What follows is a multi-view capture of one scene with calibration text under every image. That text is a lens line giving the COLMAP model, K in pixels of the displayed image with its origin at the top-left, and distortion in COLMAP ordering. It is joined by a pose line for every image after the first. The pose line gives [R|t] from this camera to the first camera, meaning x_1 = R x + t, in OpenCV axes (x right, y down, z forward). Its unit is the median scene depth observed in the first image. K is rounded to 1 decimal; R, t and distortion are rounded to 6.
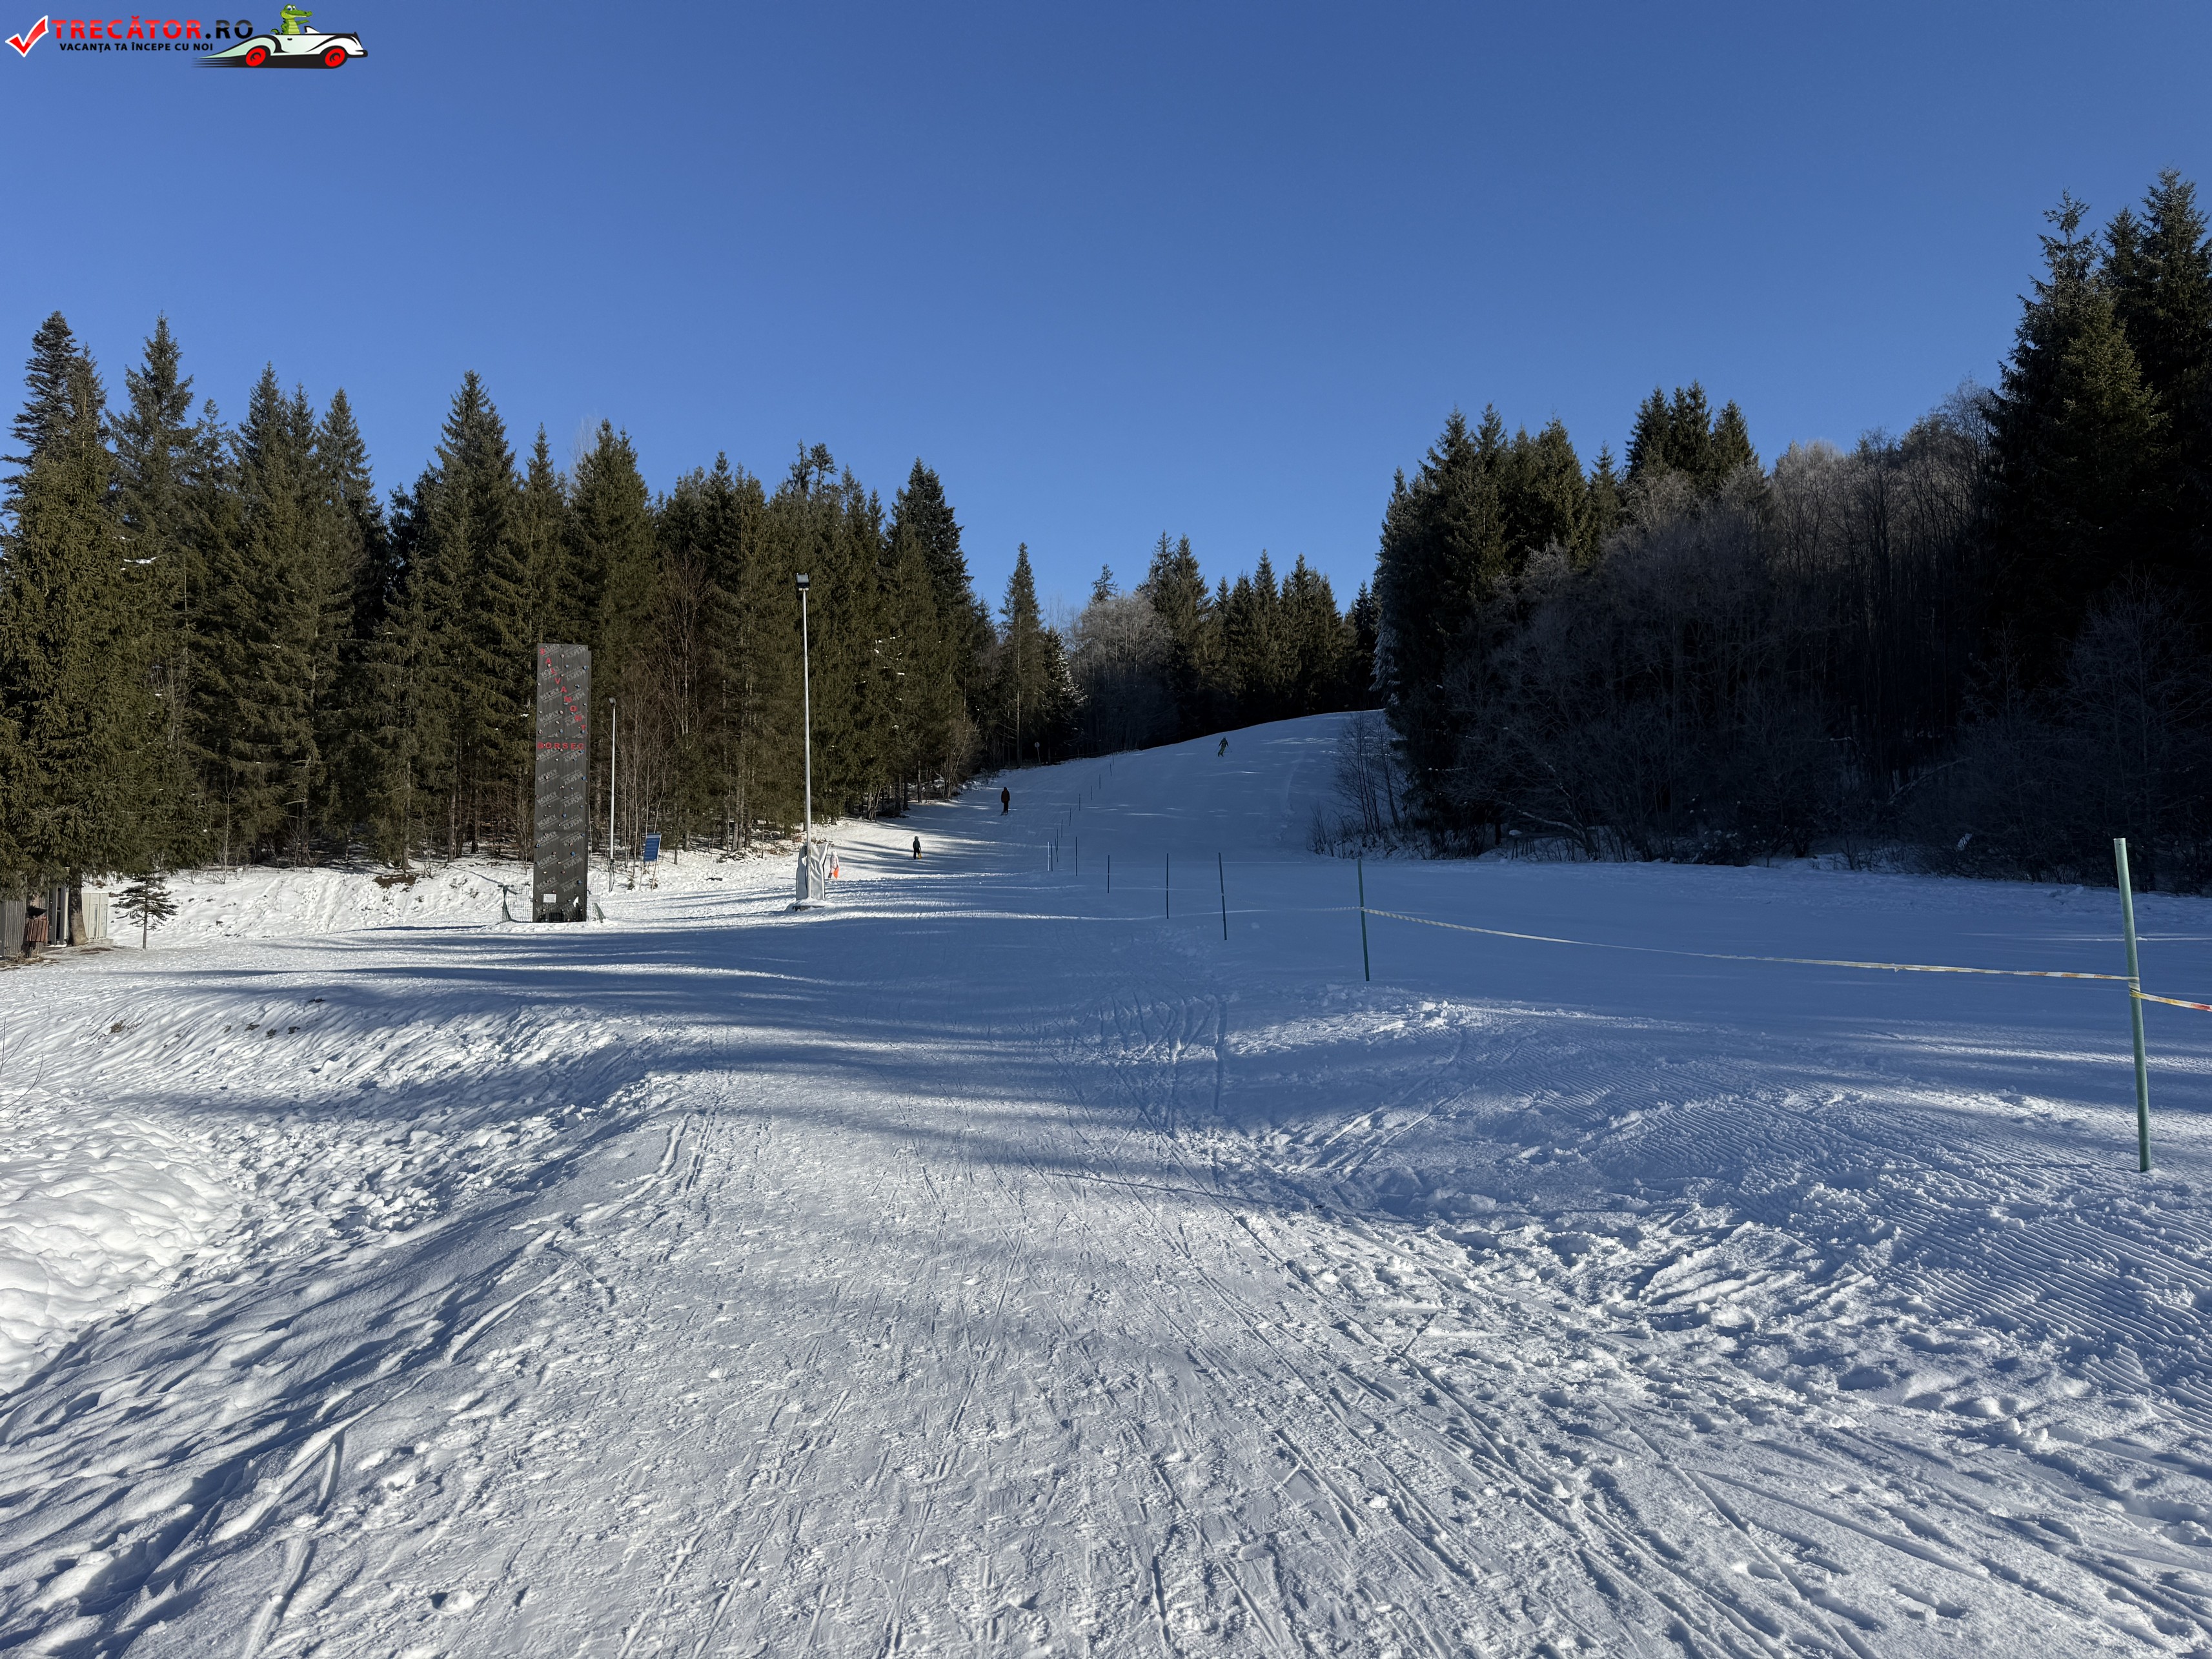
lens RADIAL K [[1515.7, 0, 1114.5], [0, 1515.7, 836.7], [0, 0, 1]] dist [0.113216, -0.133968]
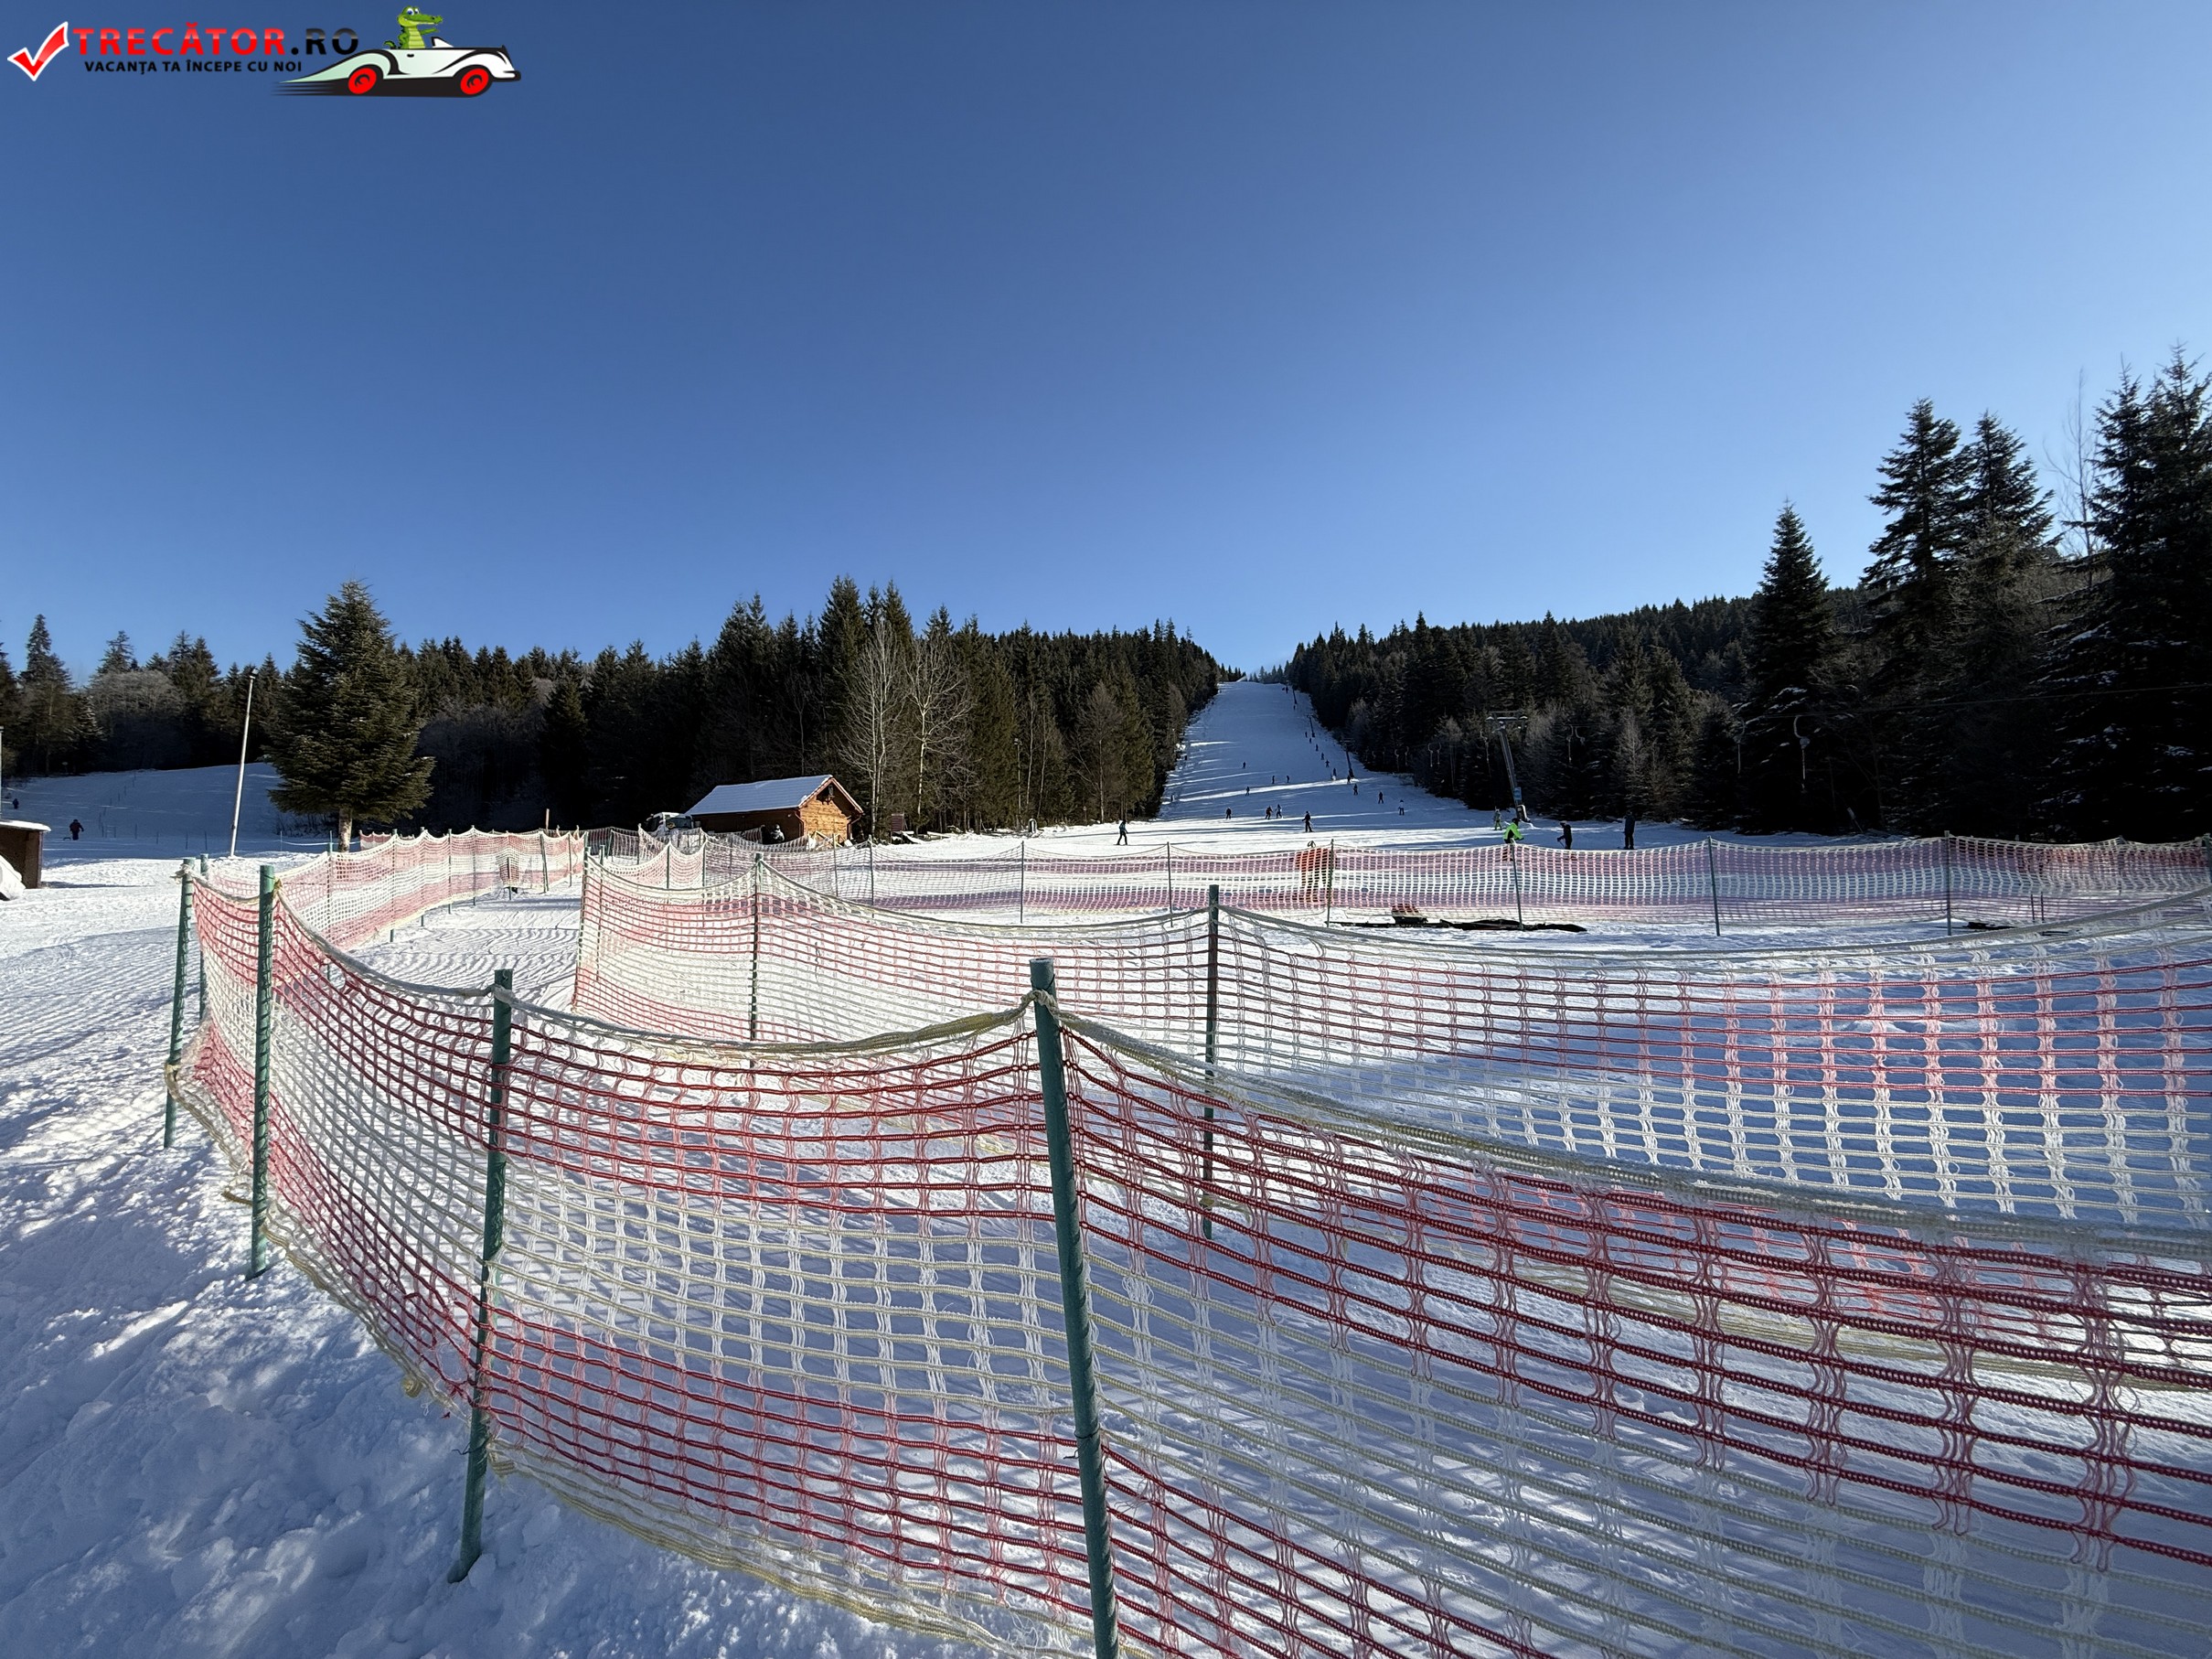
lens RADIAL K [[887.4, 0, 1092.8], [0, 887.4, 829.3], [0, 0, 1]] dist [0.002627, 0.001084]
pose [[0.668075, 0.037627, 0.743142, -0.031583], [-0.031370, 0.999257, -0.022393, -0.004565], [-0.743433, -0.008352, 0.668759, -0.628738]]
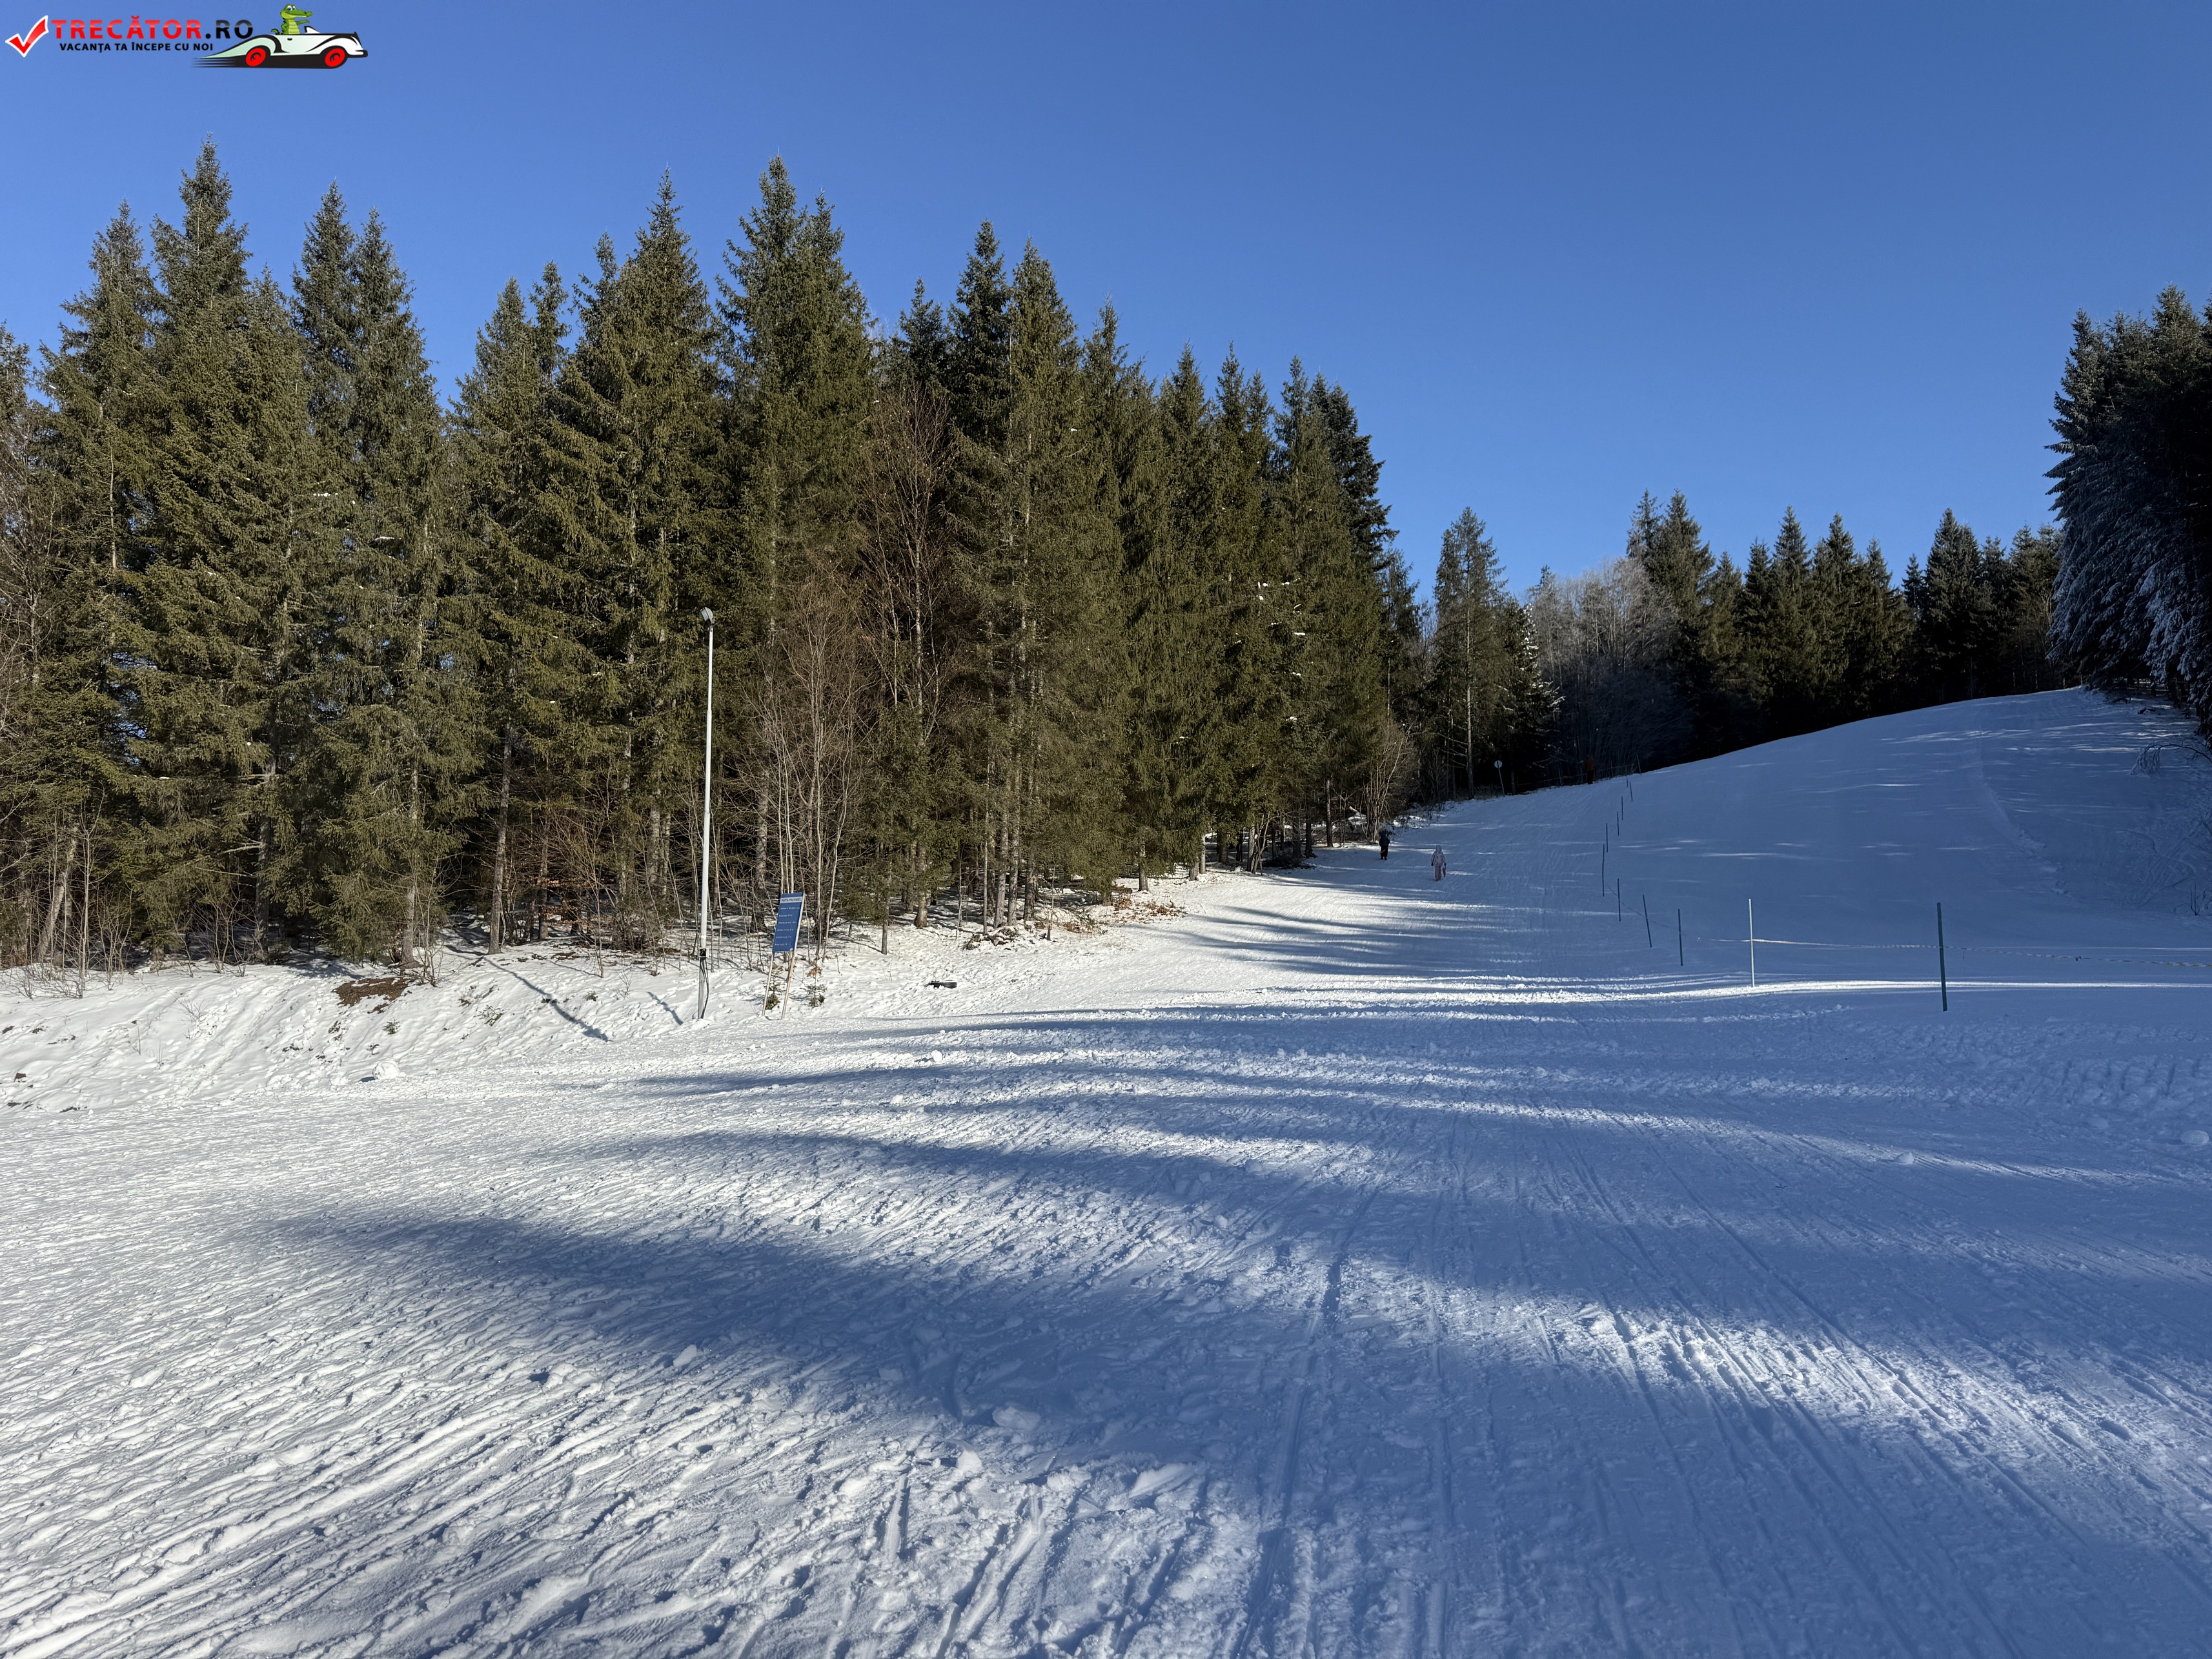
lens RADIAL K [[1506.3, 0, 1091.8], [0, 1506.3, 842.1], [0, 0, 1]] dist [0.150484, -0.306964]
pose [[0.962826, -0.022954, -0.269145, -0.059749], [0.011792, 0.999005, -0.043018, 0.002335], [0.269865, 0.038245, 0.962138, 0.400285]]
